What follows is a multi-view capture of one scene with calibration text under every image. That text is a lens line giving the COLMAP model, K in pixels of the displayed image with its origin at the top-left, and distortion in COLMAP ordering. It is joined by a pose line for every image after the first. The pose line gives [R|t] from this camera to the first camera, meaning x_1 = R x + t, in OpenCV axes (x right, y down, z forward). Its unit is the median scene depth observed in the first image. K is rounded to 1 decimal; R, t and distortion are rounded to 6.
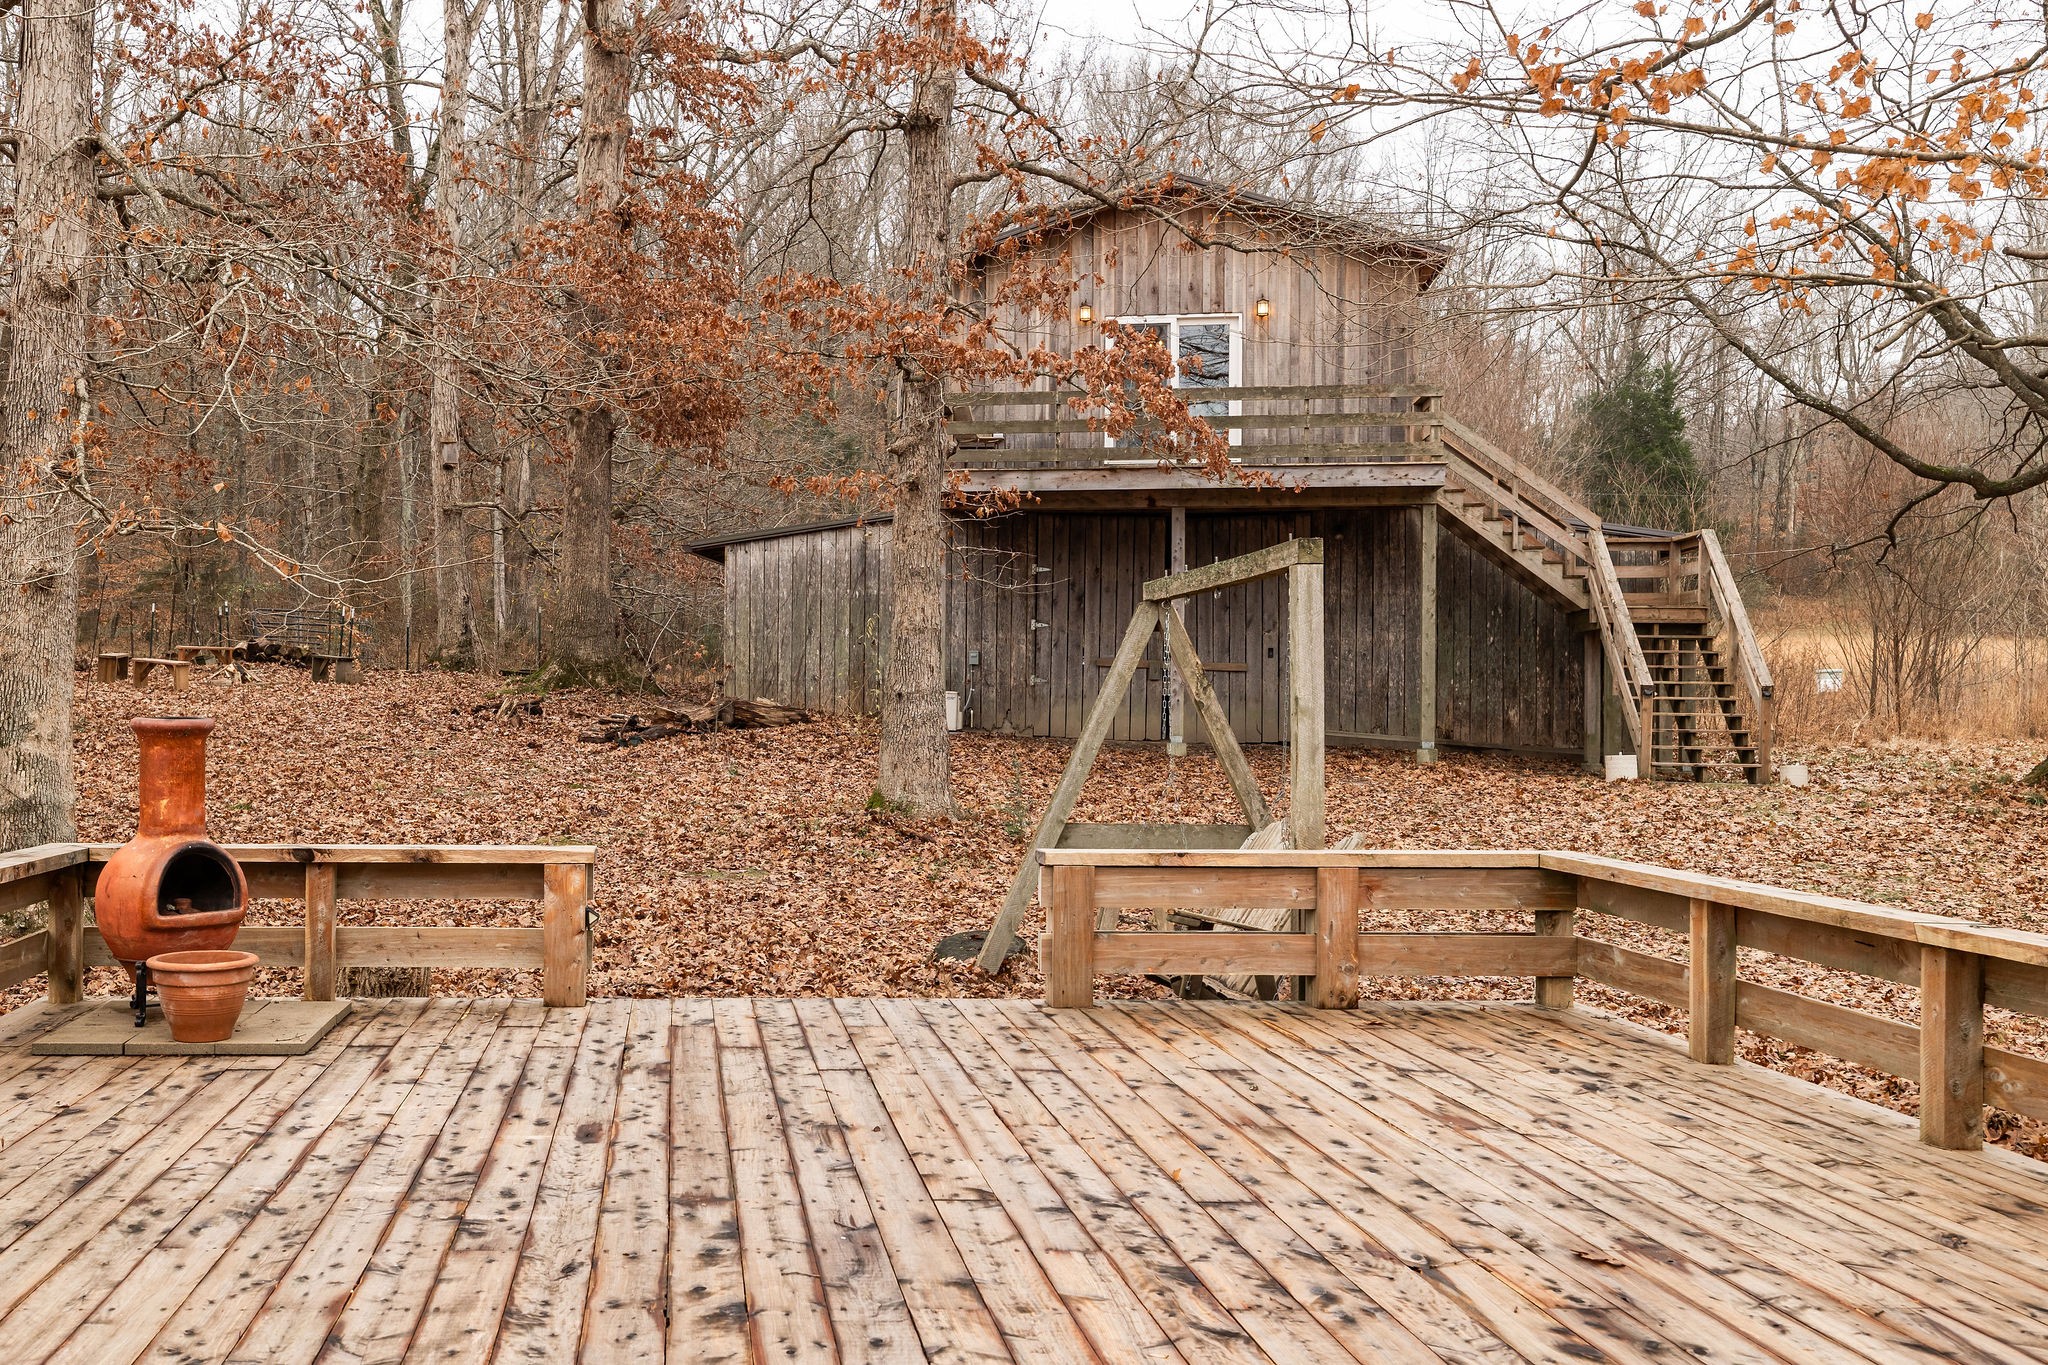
lens RADIAL K [[1089.2, 0, 1027.1], [0, 1089.2, 680.9], [0, 0, 1]] dist [-0.011653, 0.001259]
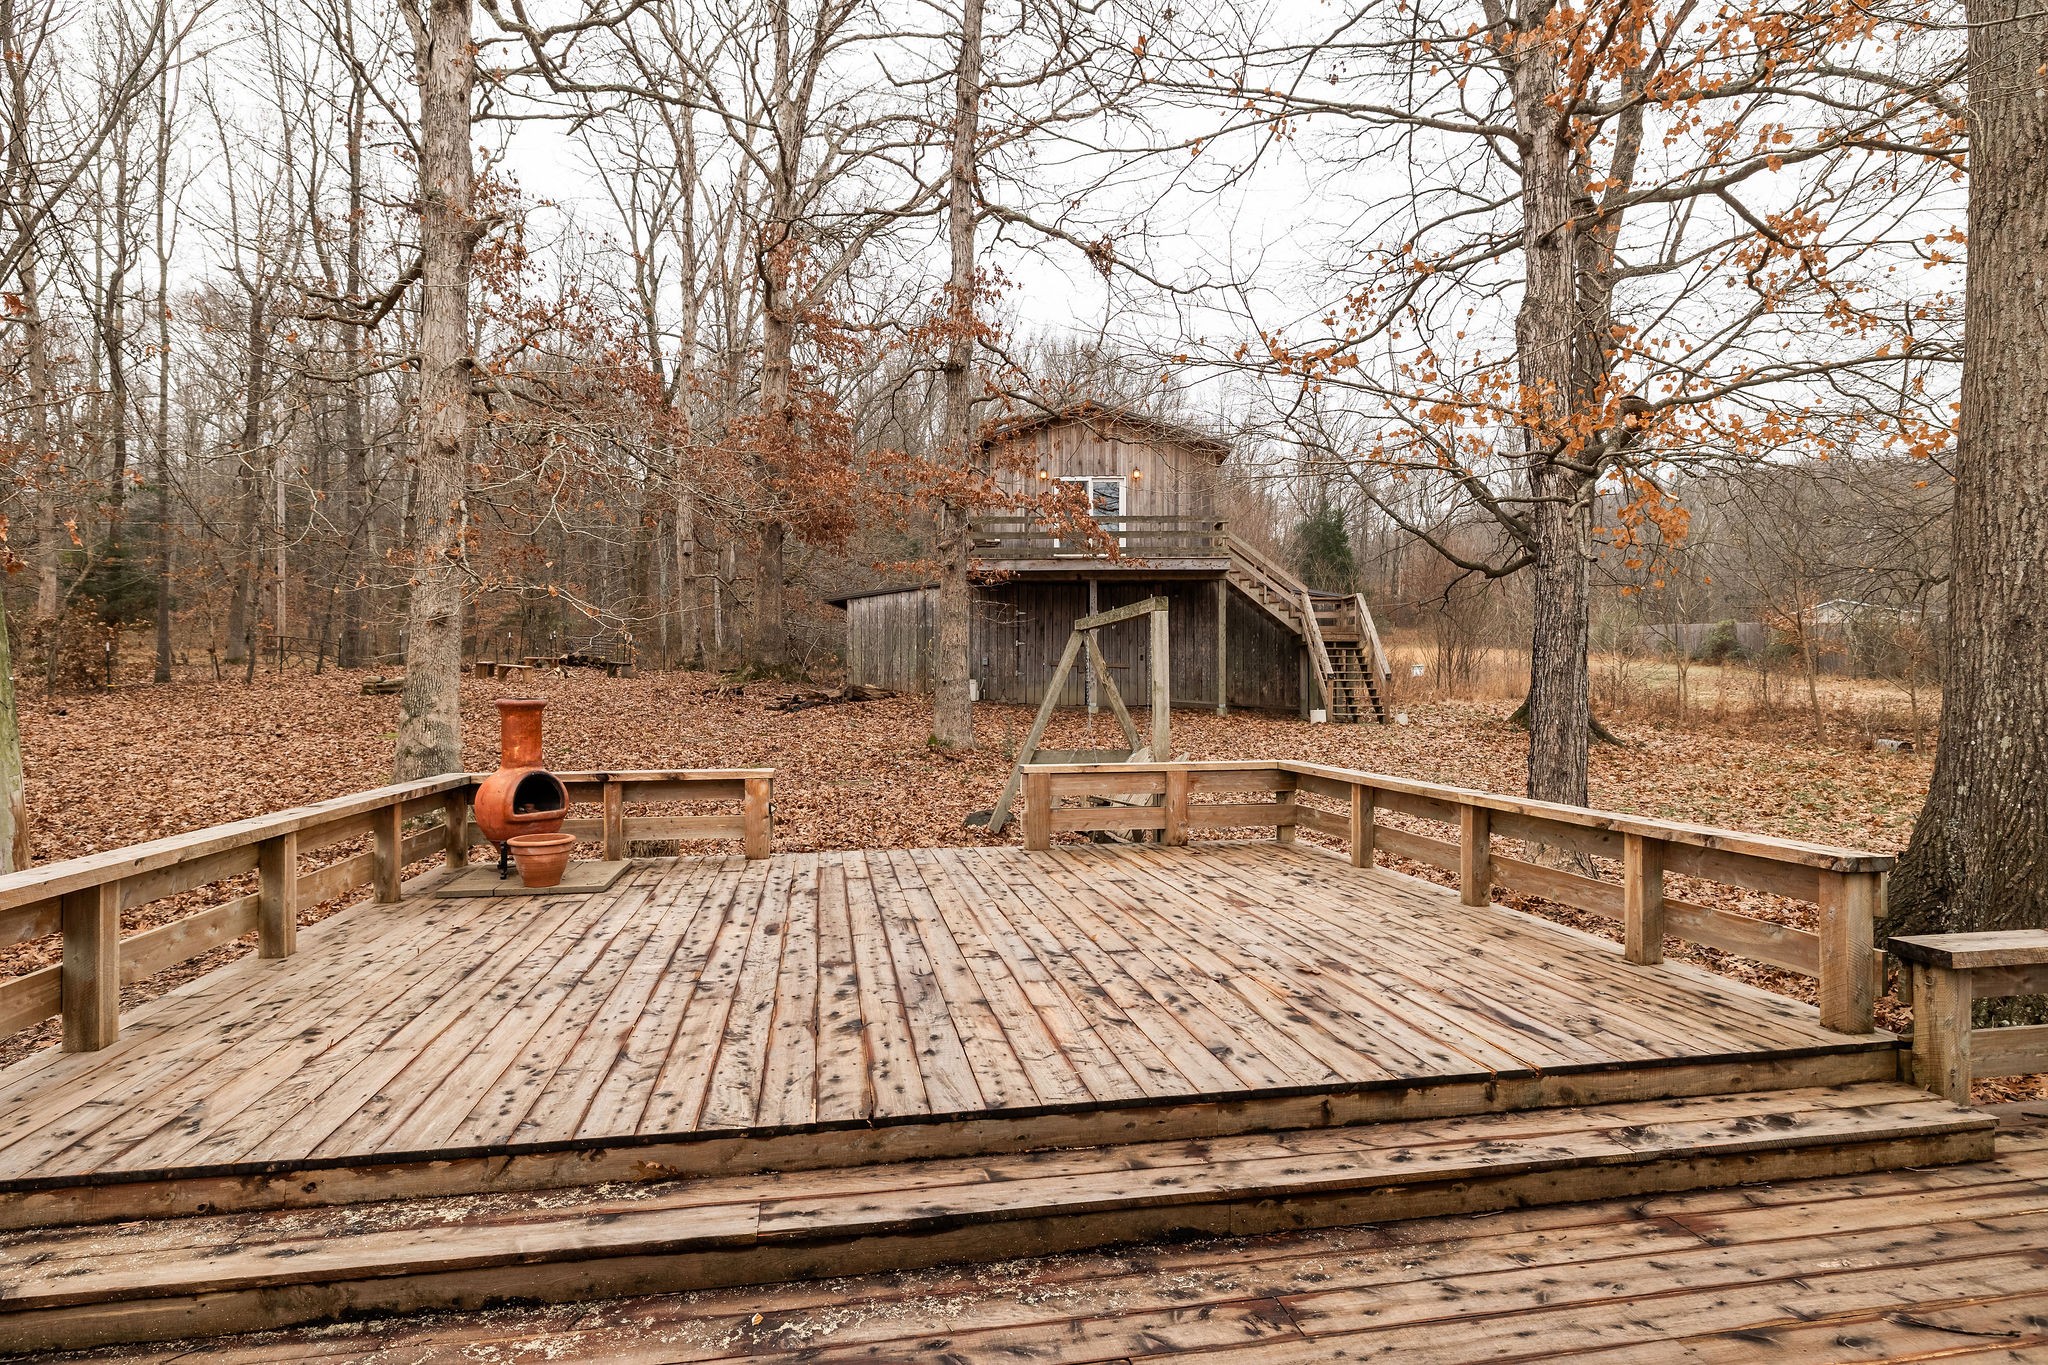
lens RADIAL K [[1089.2, 0, 1019.3], [0, 1089.2, 679.3], [0, 0, 1]] dist [-0.011653, 0.001259]
pose [[0.999159, -0.006639, -0.040465, 0.083685], [0.006729, 0.999975, 0.002077, 0.005776], [0.040450, -0.002347, 0.999179, -0.836684]]
